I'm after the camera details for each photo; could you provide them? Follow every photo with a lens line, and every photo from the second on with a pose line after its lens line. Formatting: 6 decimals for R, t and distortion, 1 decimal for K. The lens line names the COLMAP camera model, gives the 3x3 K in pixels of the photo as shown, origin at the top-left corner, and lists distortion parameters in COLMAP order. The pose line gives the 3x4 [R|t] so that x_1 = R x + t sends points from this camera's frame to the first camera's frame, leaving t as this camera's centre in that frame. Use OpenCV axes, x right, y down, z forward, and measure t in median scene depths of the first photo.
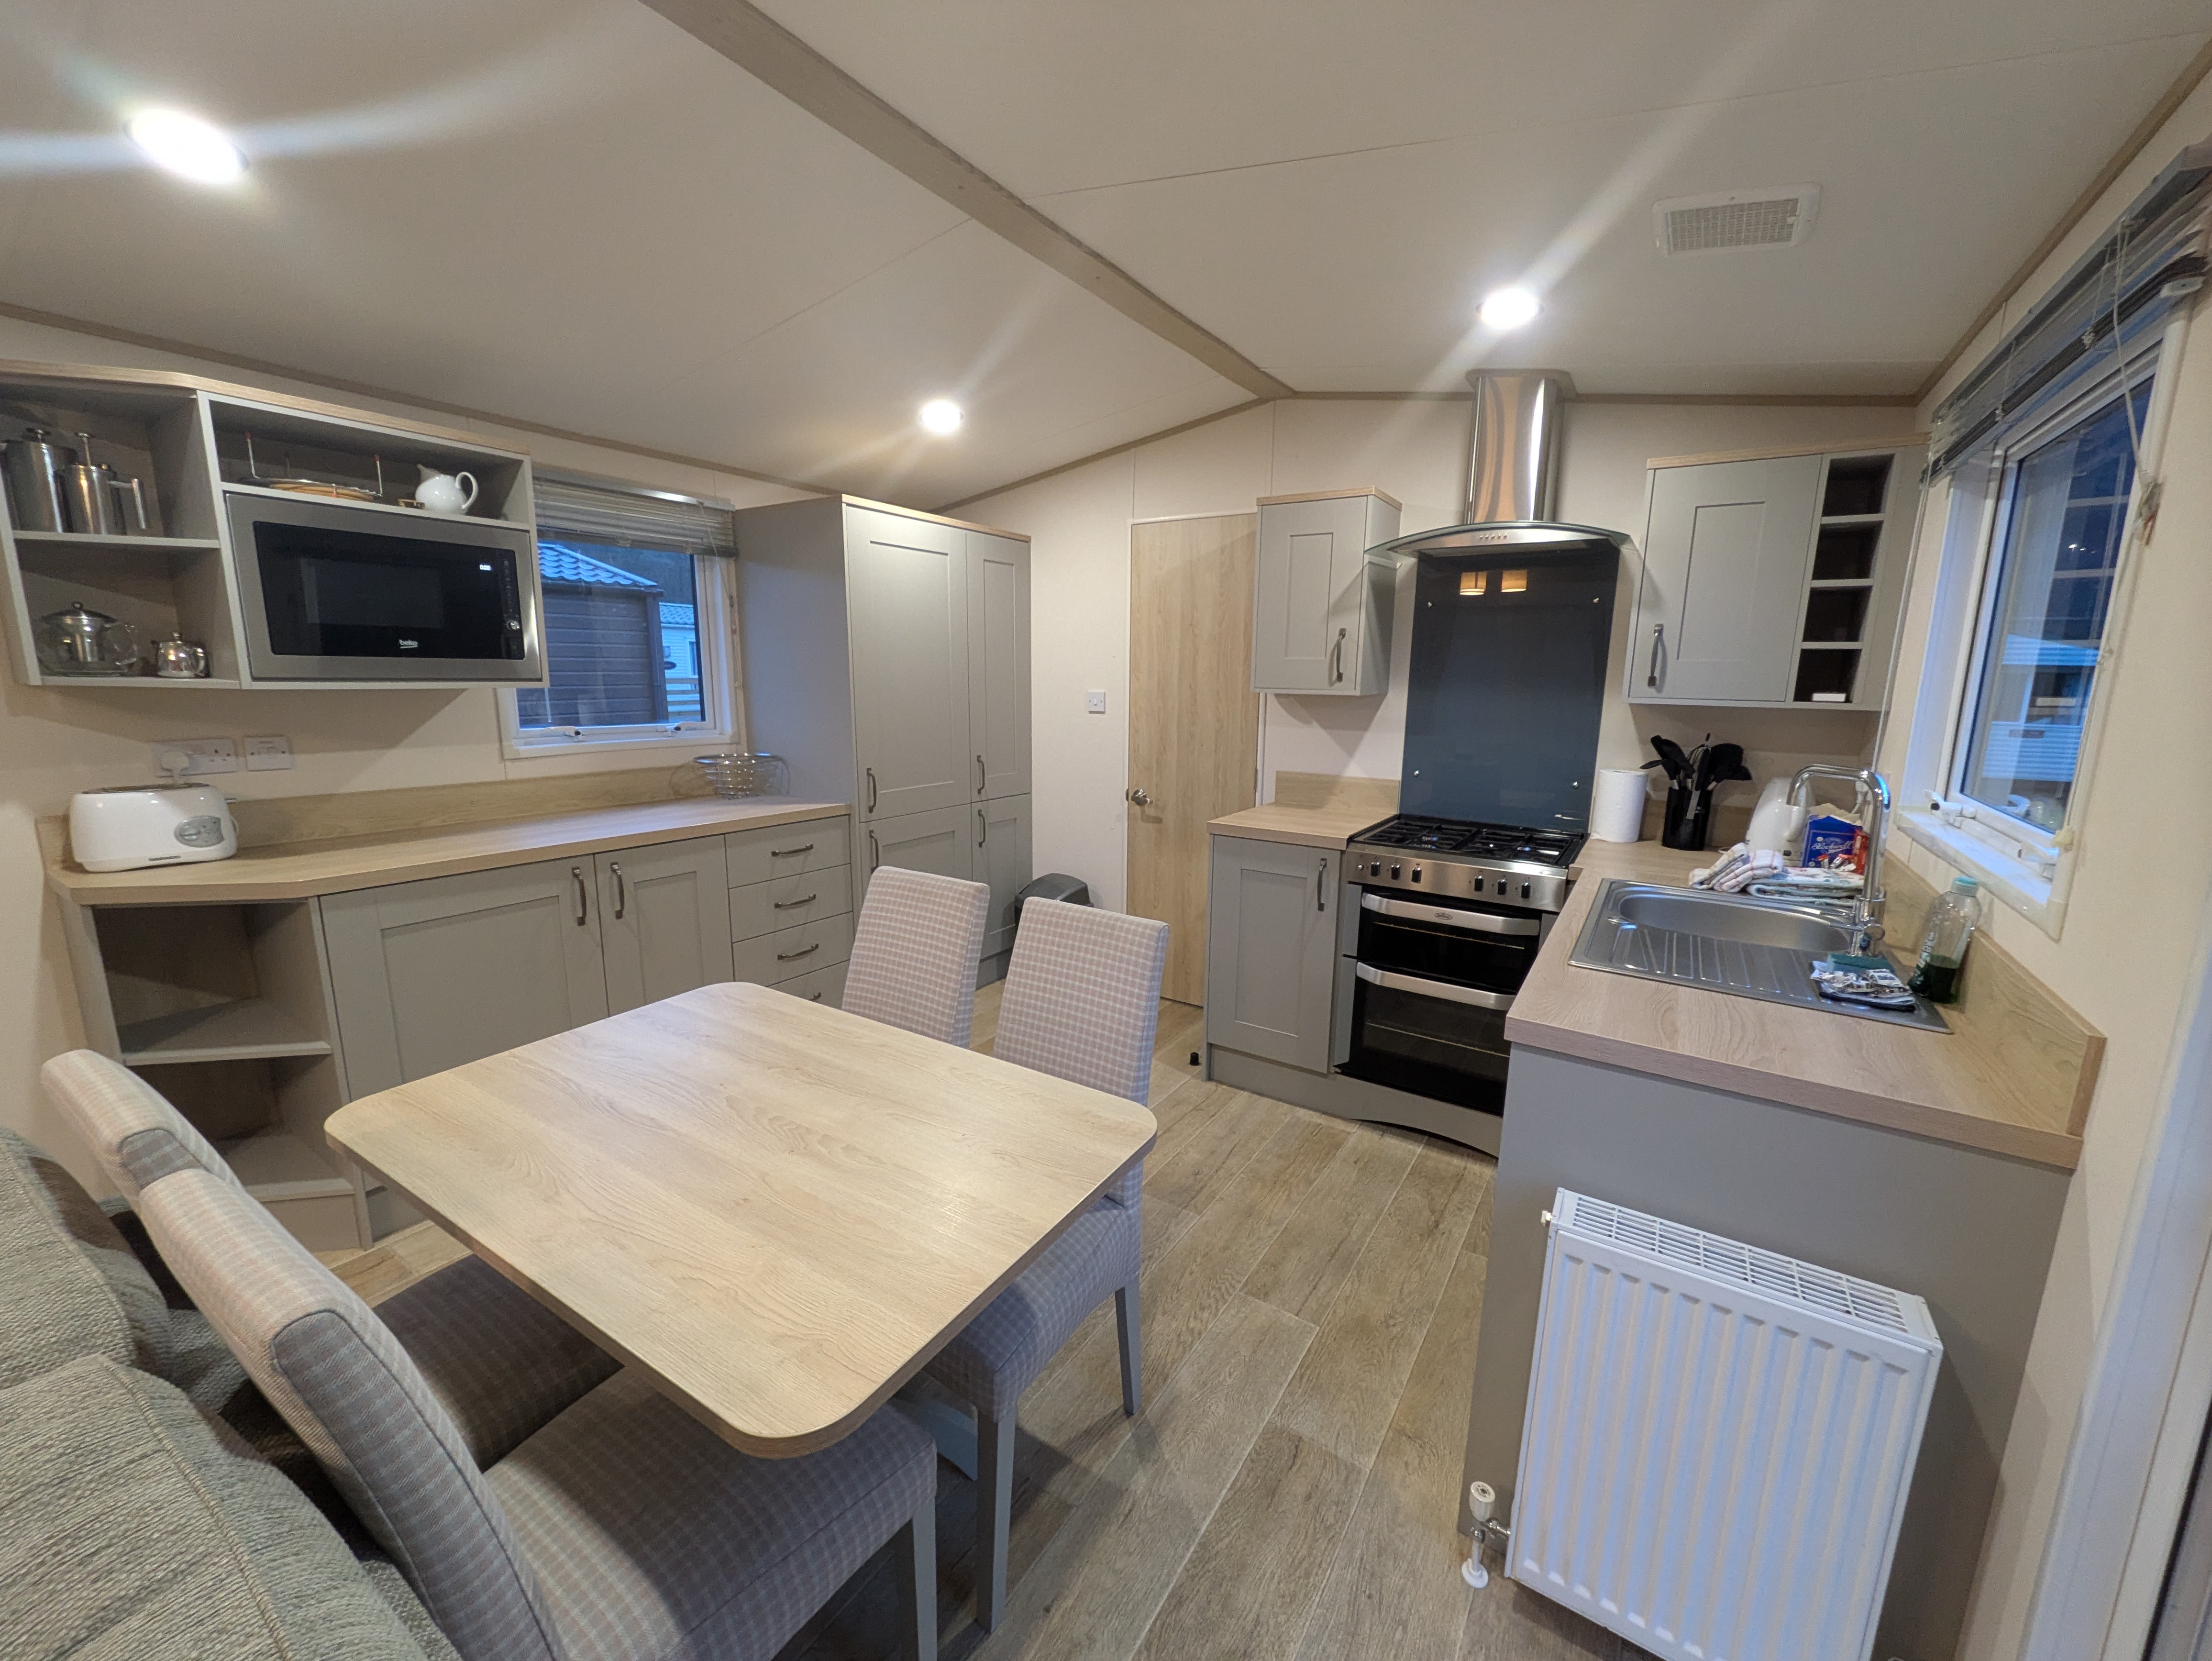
lens RADIAL K [[875.6, 0, 1109.4], [0, 875.6, 832.7], [0, 0, 1]] dist [-0.001845, 0.000110]
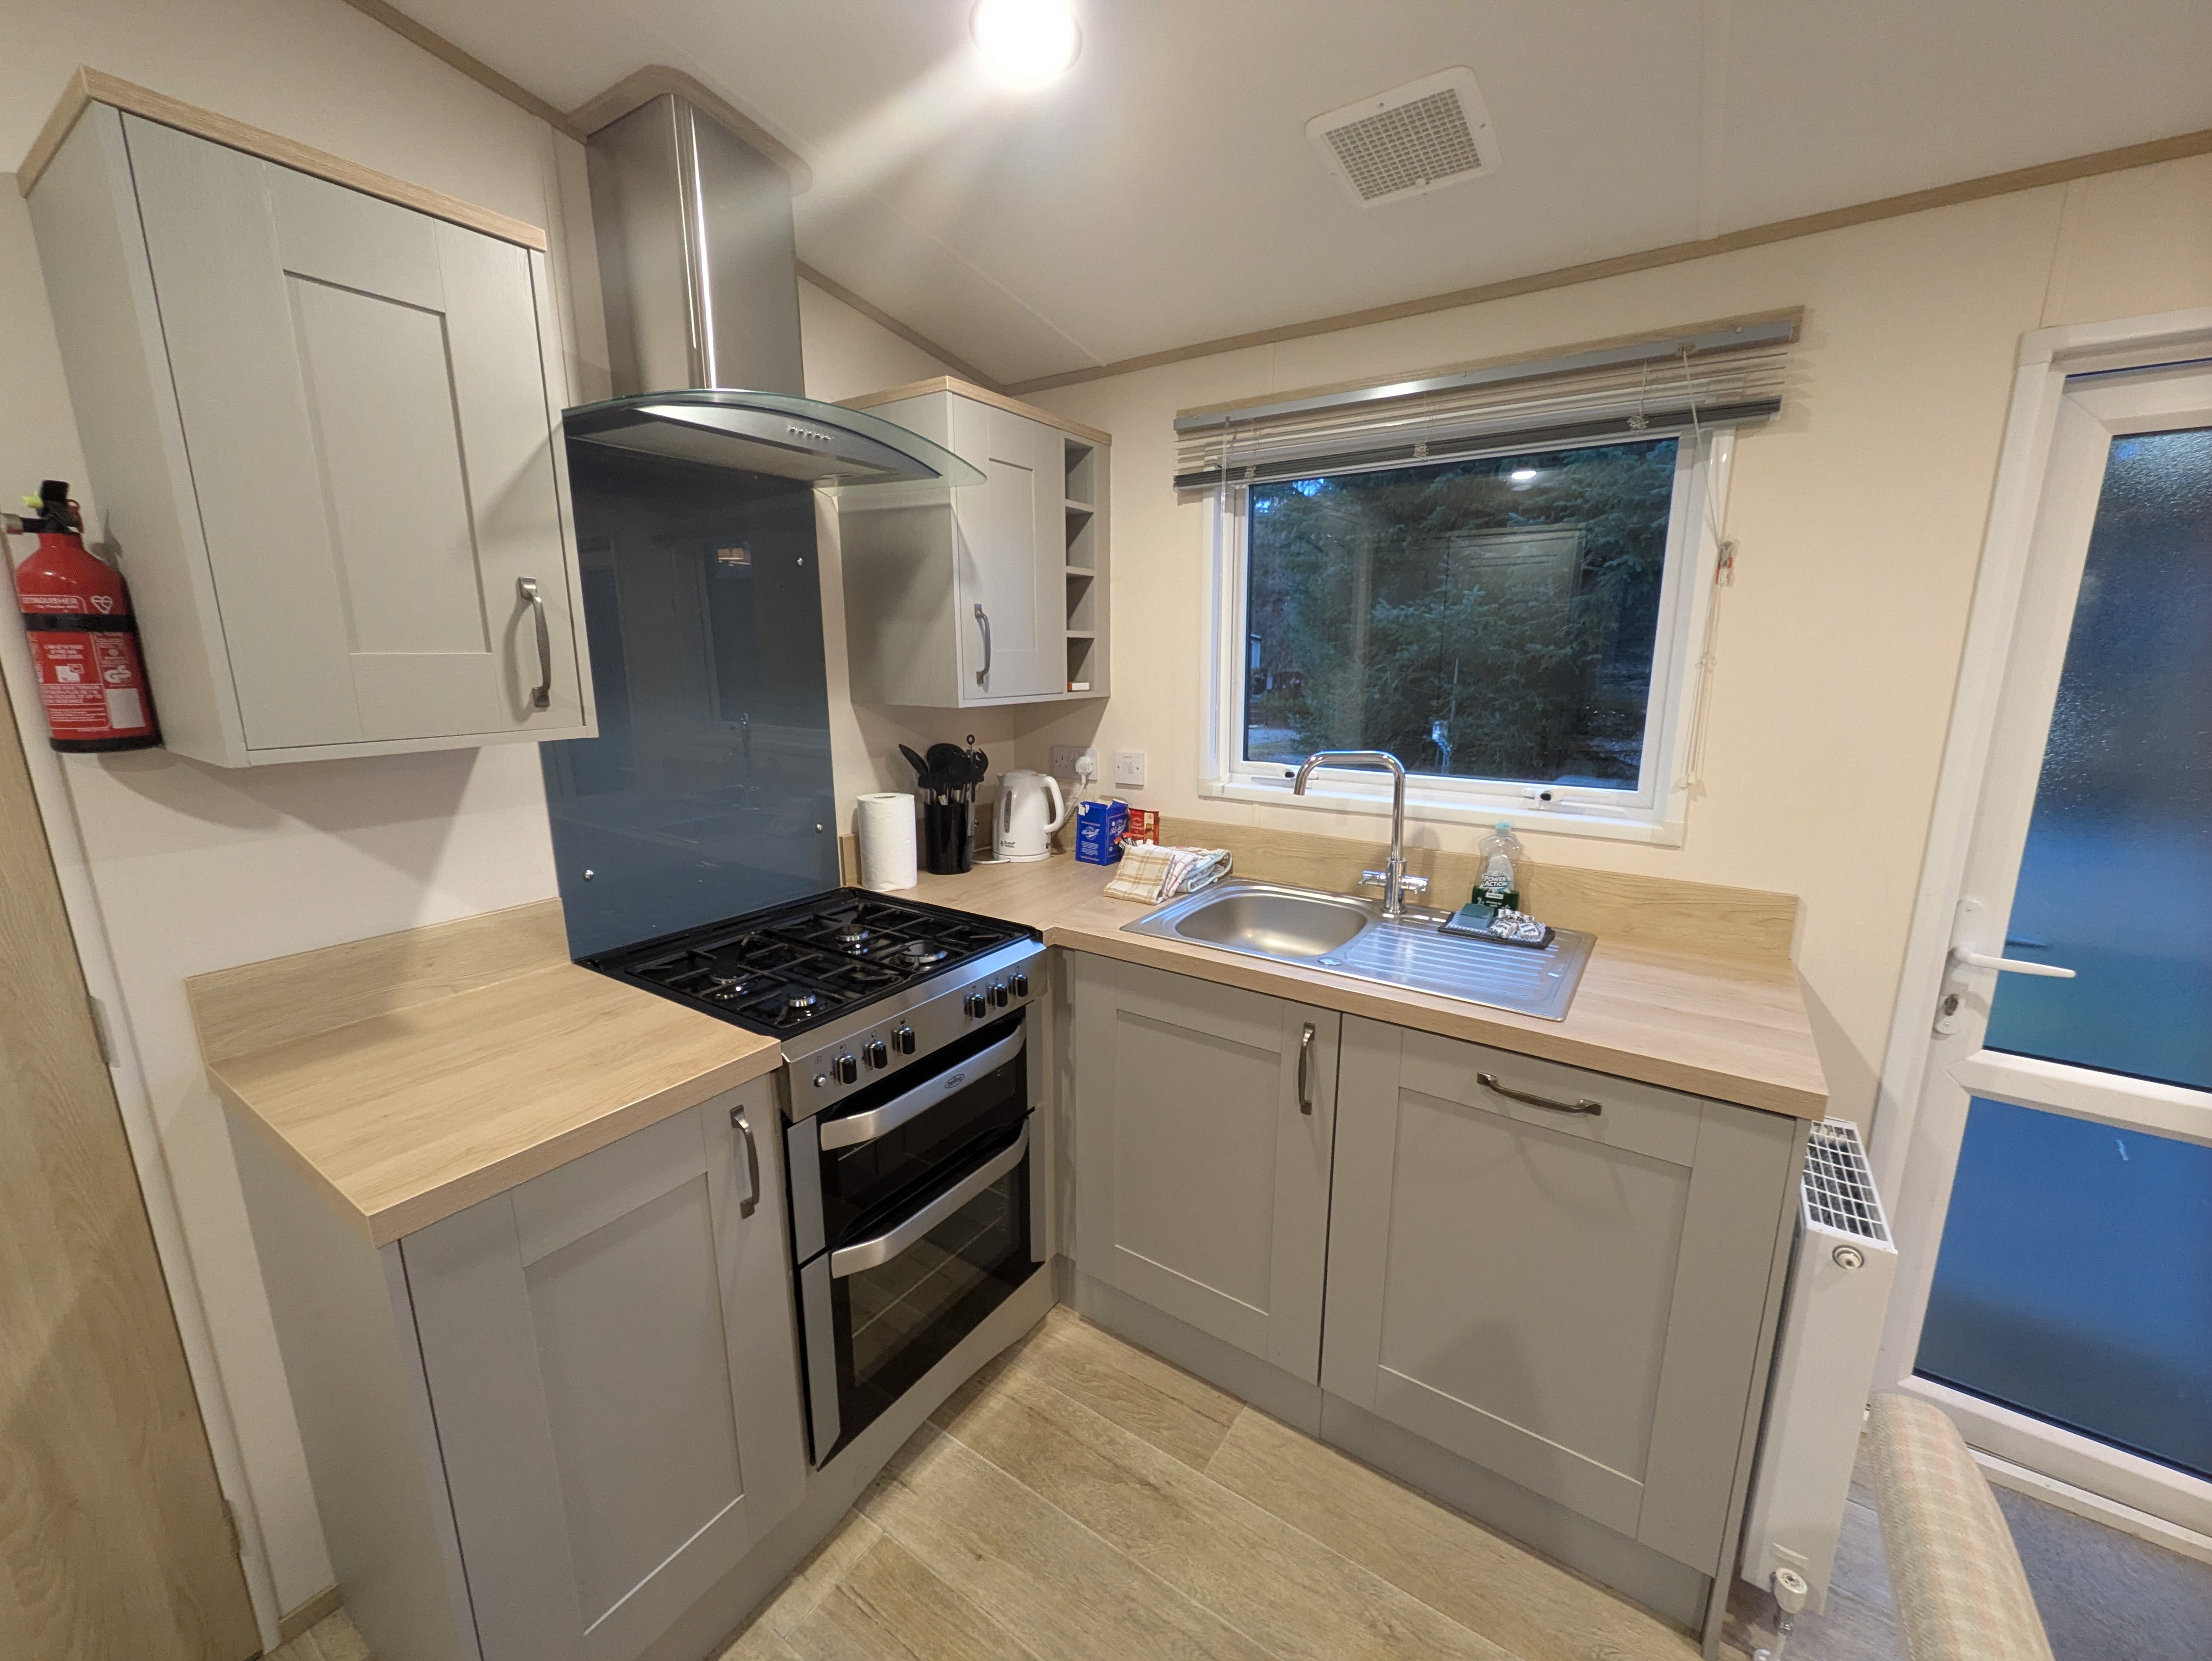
lens RADIAL K [[875.6, 0, 1109.2], [0, 875.6, 832.6], [0, 0, 1]] dist [-0.001845, 0.000110]
pose [[0.014229, -0.220103, 0.975373, -0.163727], [0.185494, 0.959120, 0.213729, -0.174635], [-0.982542, 0.177884, 0.054475, 0.817196]]
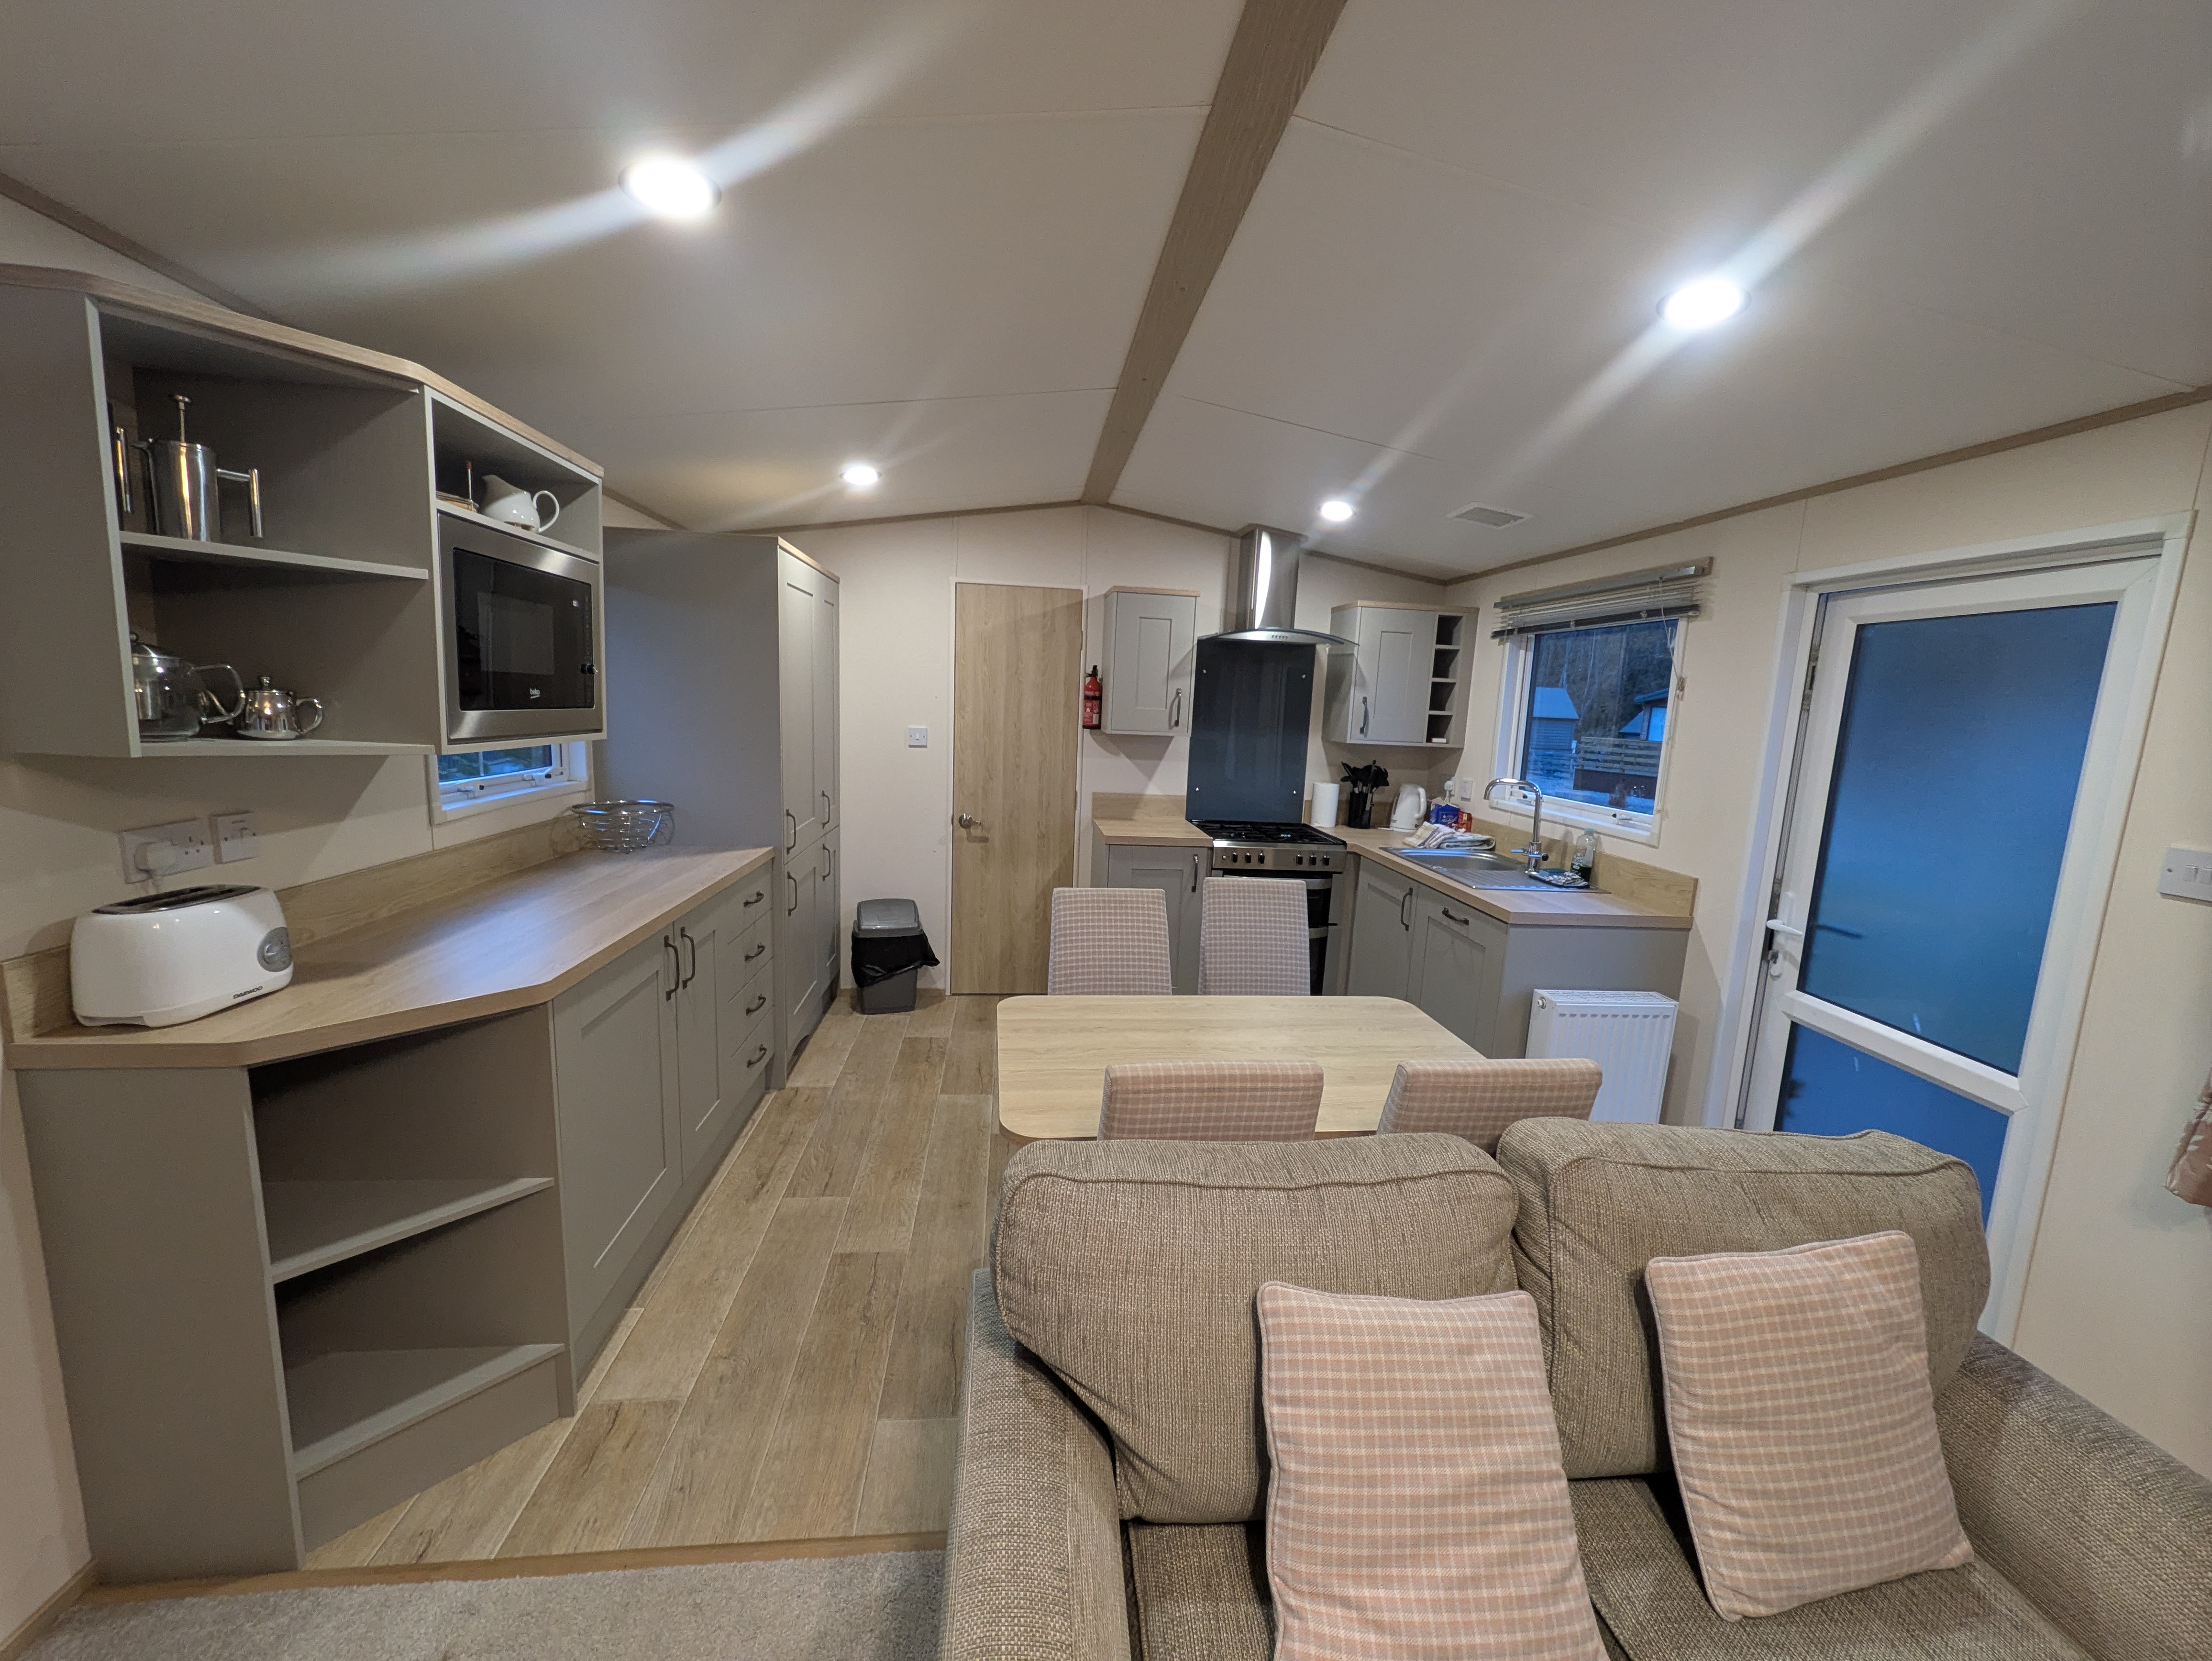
lens RADIAL K [[875.6, 0, 1111.1], [0, 875.6, 832.5], [0, 0, 1]] dist [-0.001845, 0.000110]
pose [[0.773540, -0.075410, 0.629245, -0.783739], [0.083213, 0.996385, 0.017114, -0.043004], [-0.628261, 0.039123, 0.777018, -0.000910]]
